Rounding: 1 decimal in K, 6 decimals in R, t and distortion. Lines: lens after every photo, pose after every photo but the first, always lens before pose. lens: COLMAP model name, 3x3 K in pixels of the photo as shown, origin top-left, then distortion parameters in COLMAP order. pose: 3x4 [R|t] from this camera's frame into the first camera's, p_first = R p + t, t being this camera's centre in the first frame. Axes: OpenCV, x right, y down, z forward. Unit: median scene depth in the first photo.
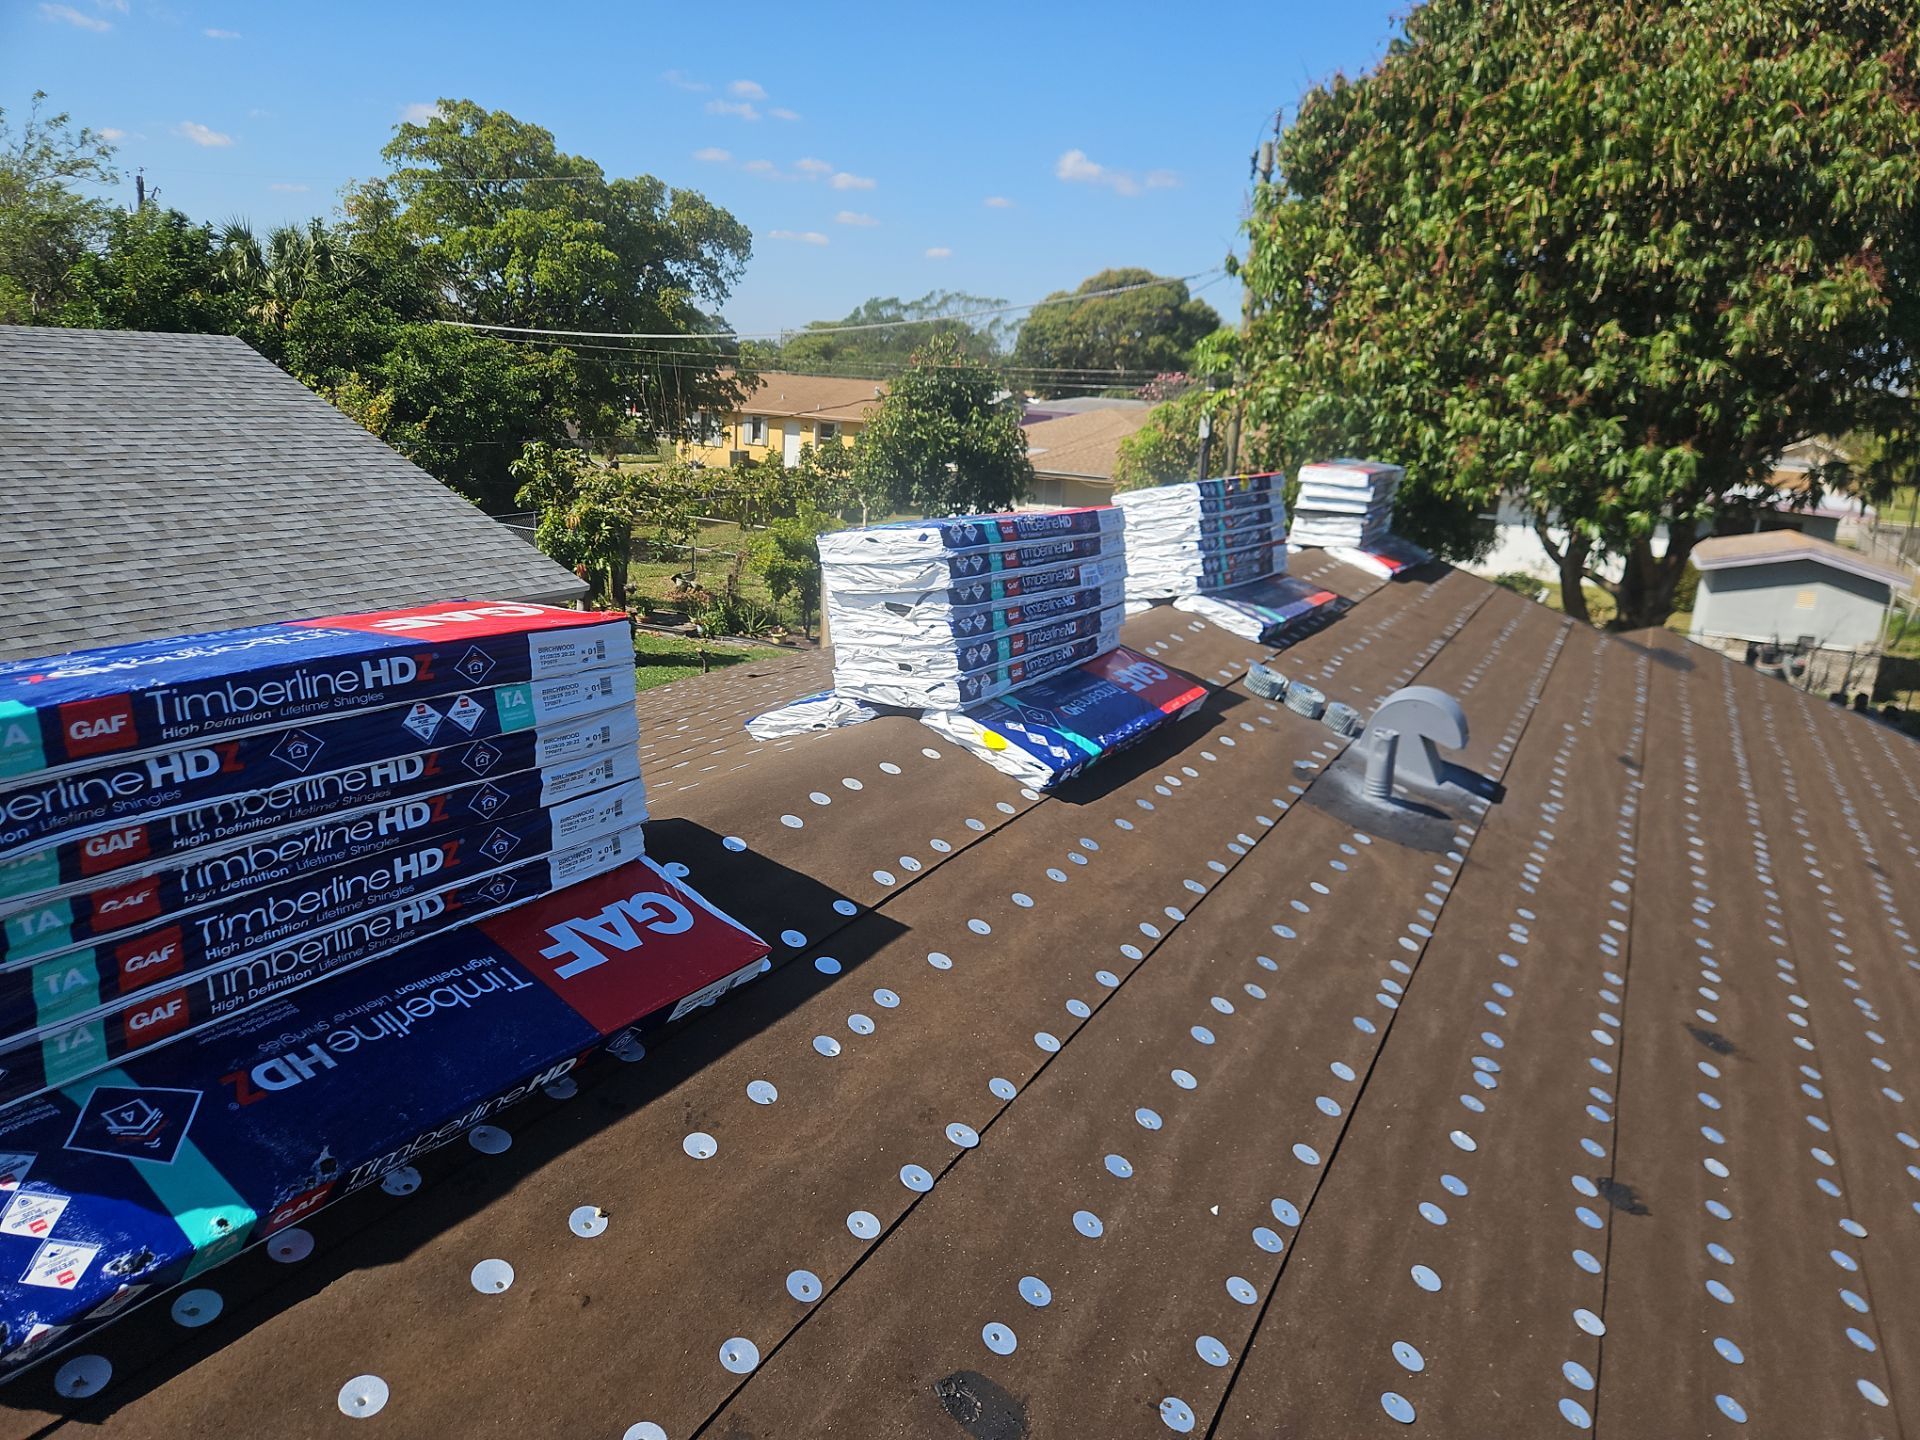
lens RADIAL K [[1250.3, 0, 969.3], [0, 1250.3, 728.7], [0, 0, 1]] dist [0.027995, -0.022896]
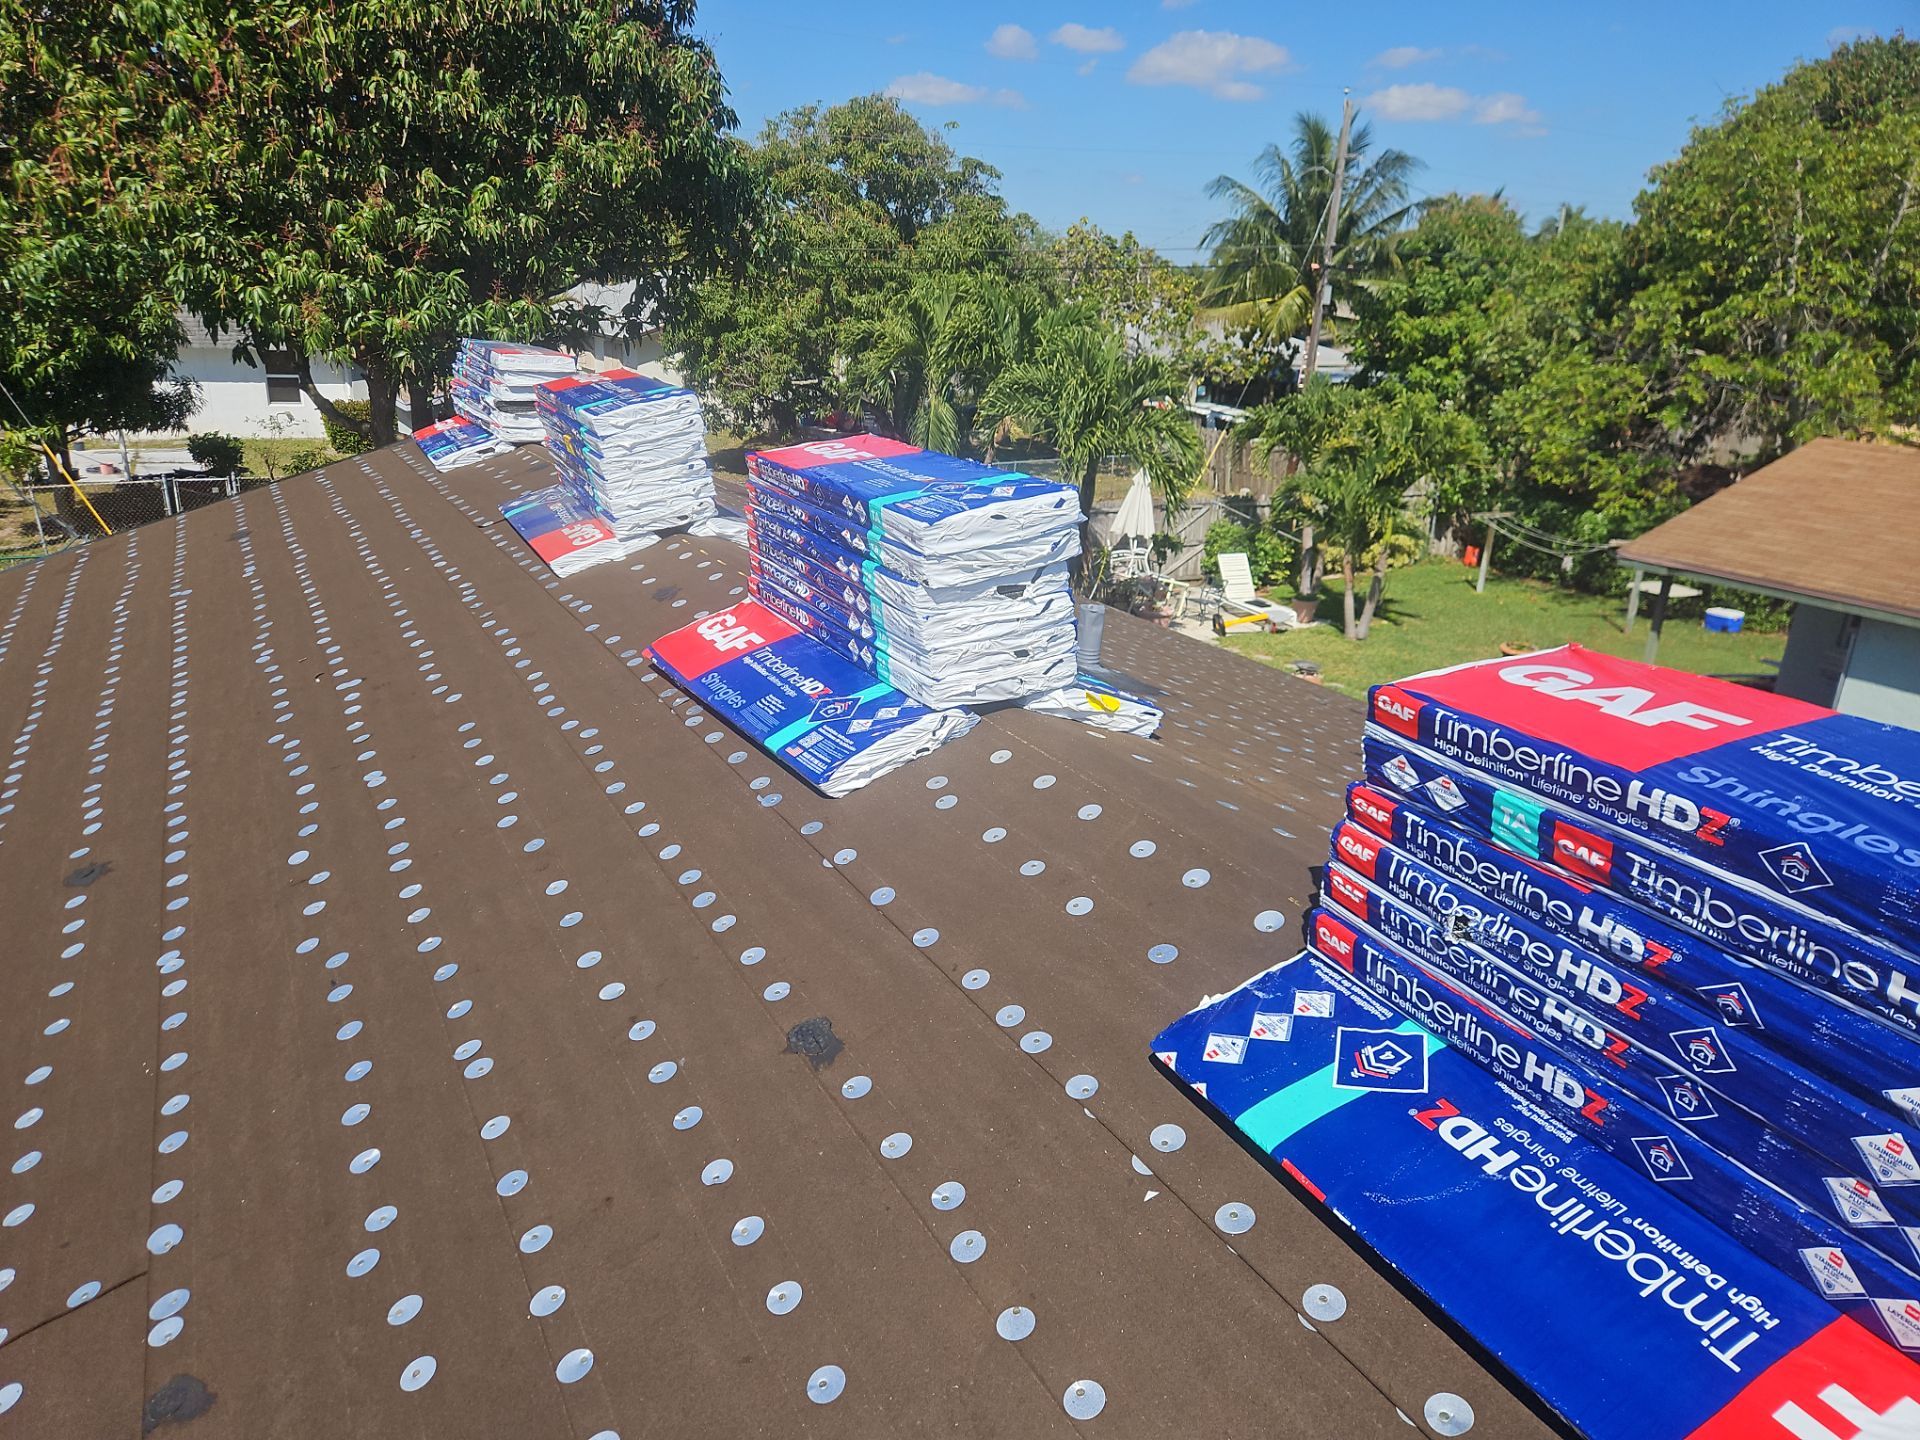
lens RADIAL K [[1250.3, 0, 969.3], [0, 1250.3, 728.7], [0, 0, 1]] dist [0.027995, -0.022896]
pose [[0.546252, -0.304121, 0.780461, -0.140500], [0.209269, 0.951762, 0.224402, -0.037076], [-0.811058, 0.040746, 0.583545, 0.094544]]
